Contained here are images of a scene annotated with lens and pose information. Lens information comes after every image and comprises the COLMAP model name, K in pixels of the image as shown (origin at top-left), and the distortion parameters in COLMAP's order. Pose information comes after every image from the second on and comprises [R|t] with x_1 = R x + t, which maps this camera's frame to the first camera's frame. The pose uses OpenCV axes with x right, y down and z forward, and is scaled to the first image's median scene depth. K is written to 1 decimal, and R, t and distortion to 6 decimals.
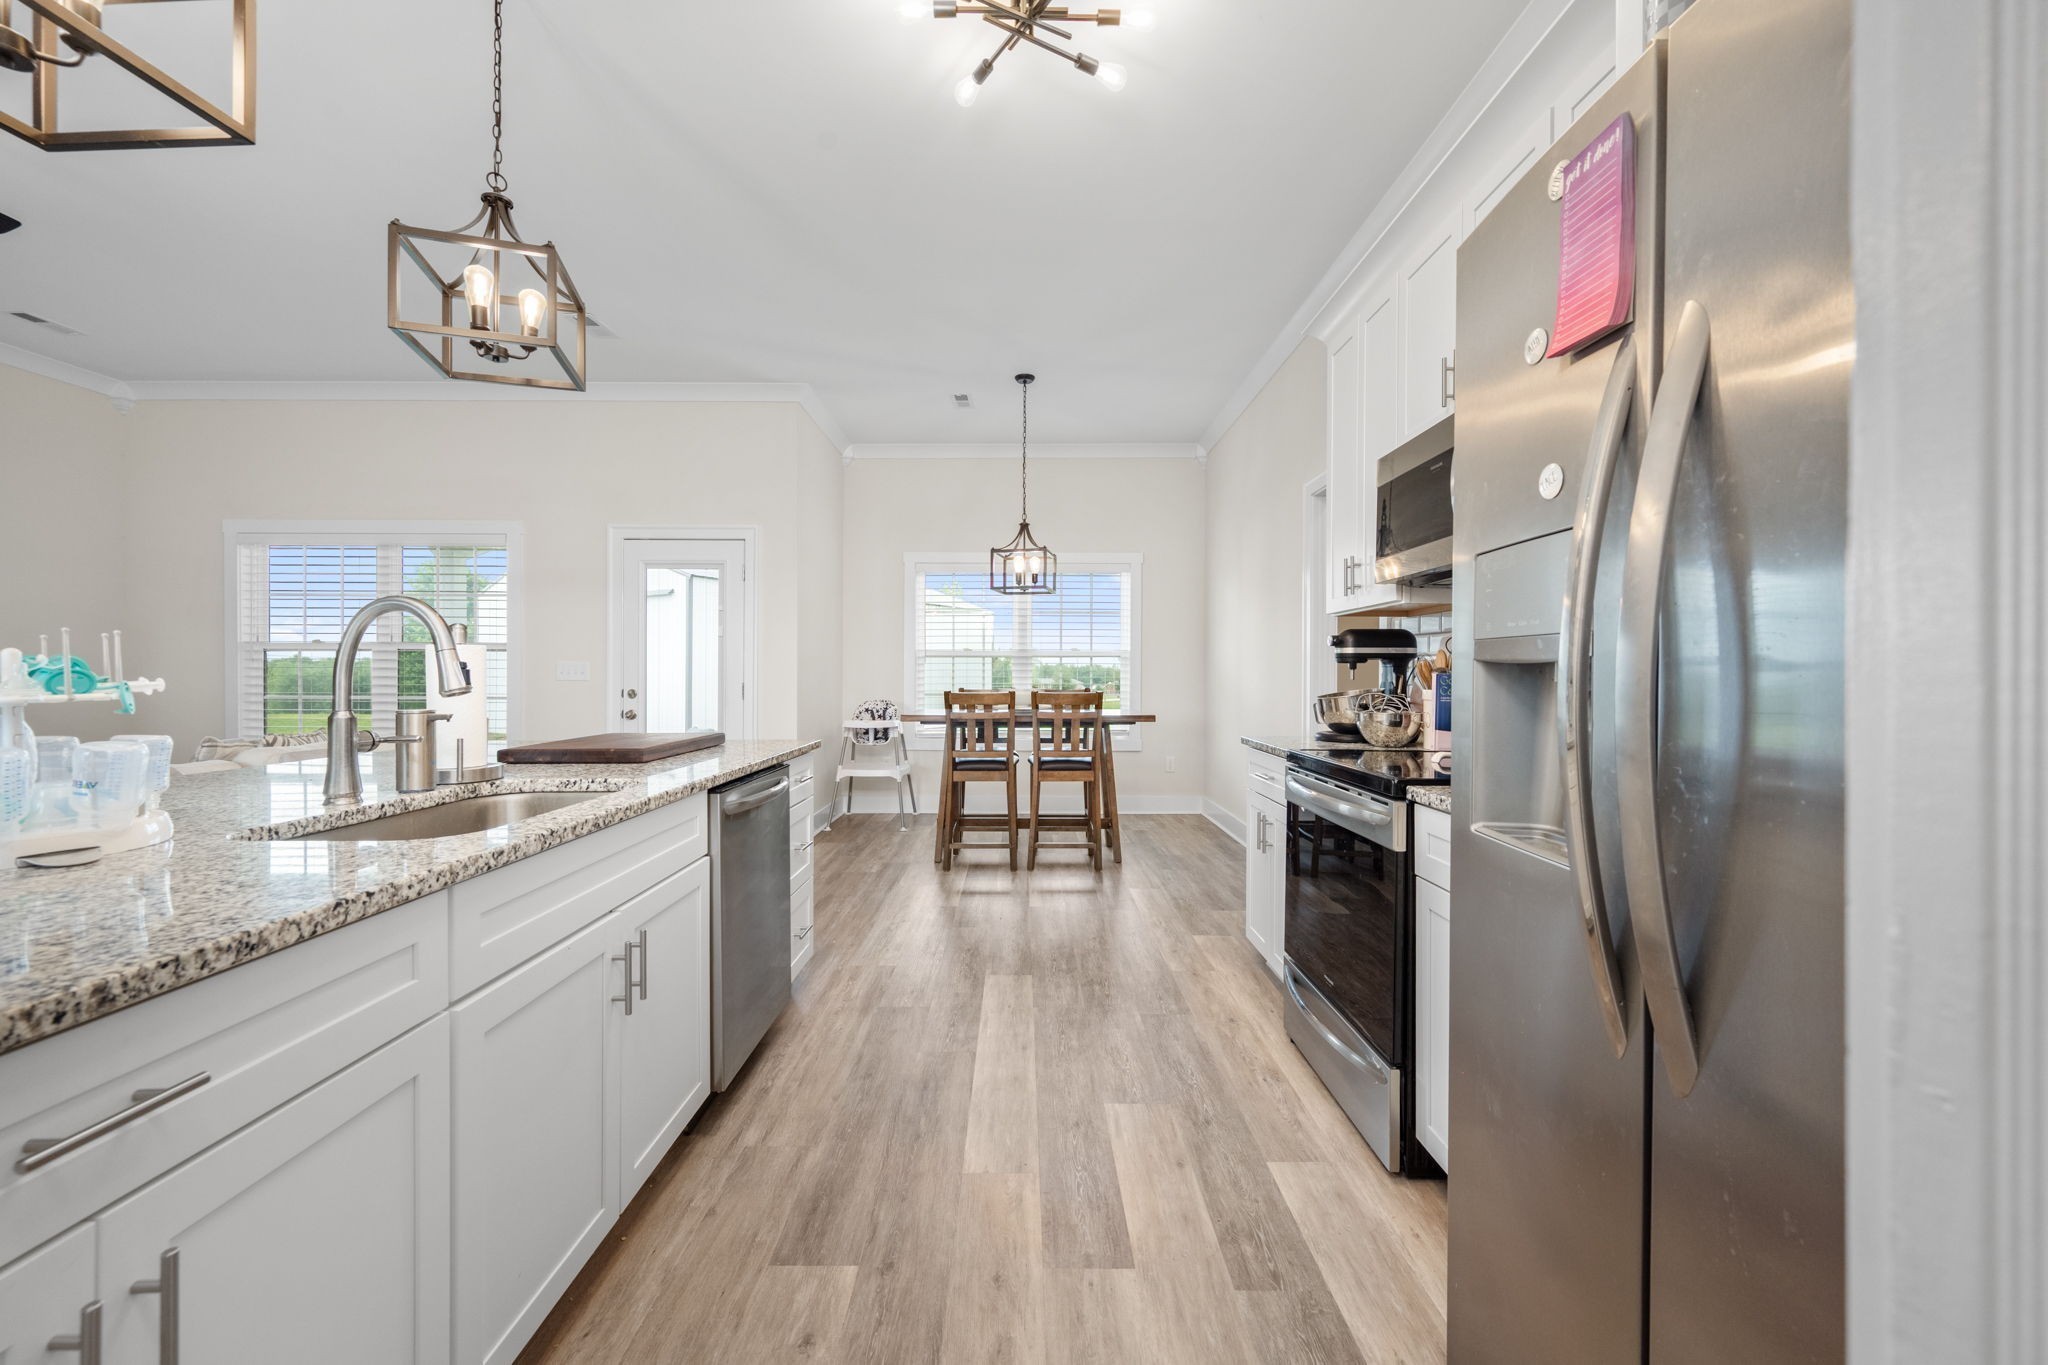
lens RADIAL K [[810.1, 0, 1025.0], [0, 810.1, 680.0], [0, 0, 1]] dist [0.004533, 0.000448]
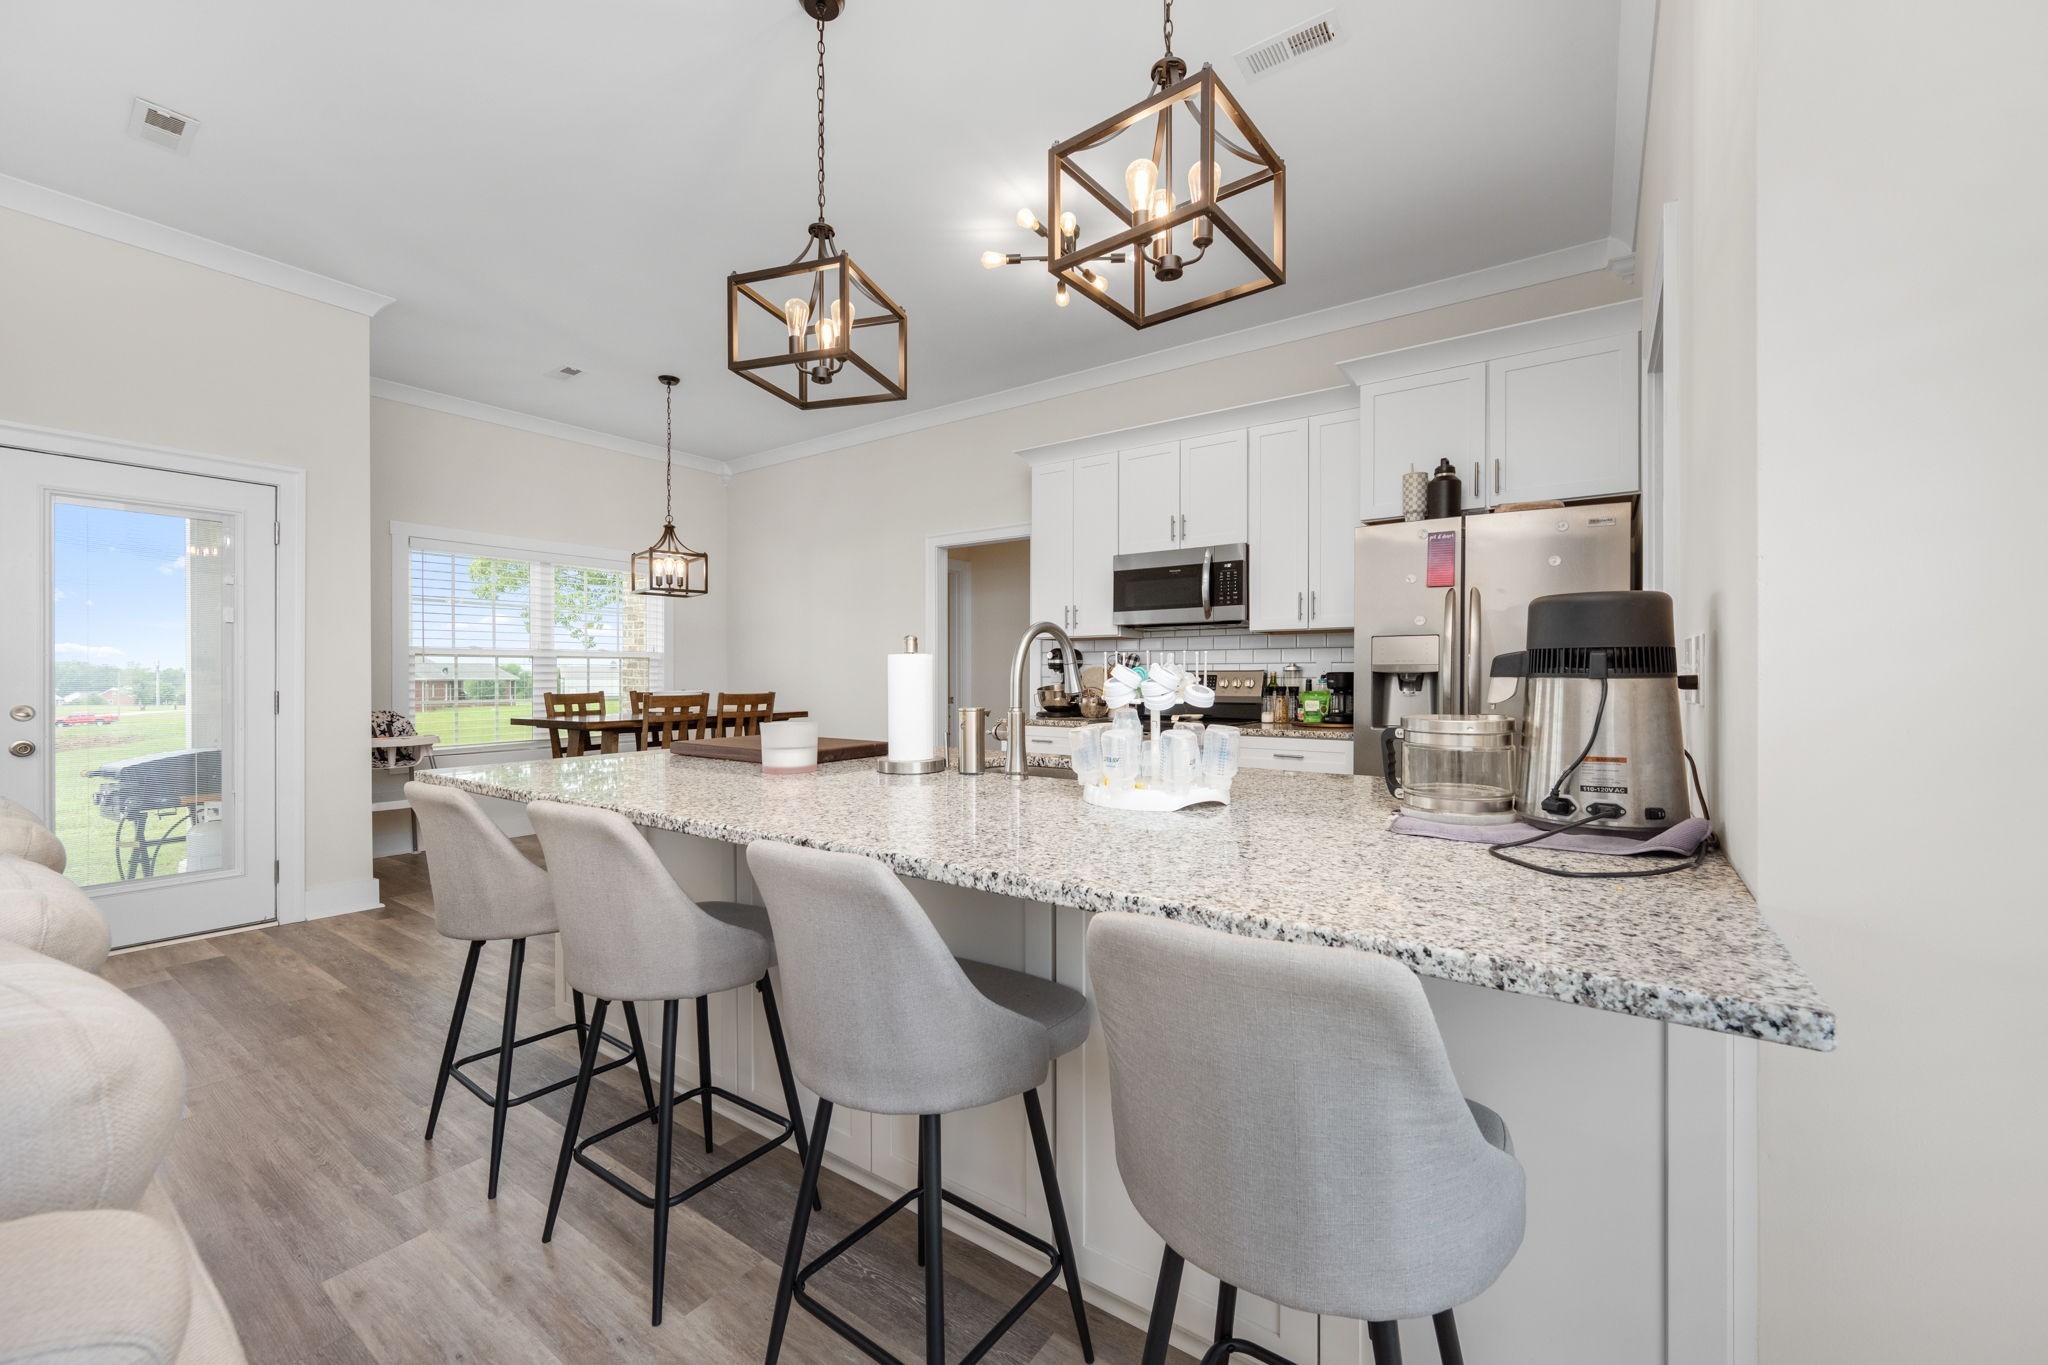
lens RADIAL K [[810.1, 0, 1034.6], [0, 810.1, 672.9], [0, 0, 1]] dist [0.004533, 0.000448]
pose [[0.573147, -0.001864, 0.819451, -0.562991], [0.008230, 0.999960, -0.003481, -0.004971], [-0.819411, 0.008739, 0.573139, 0.059304]]
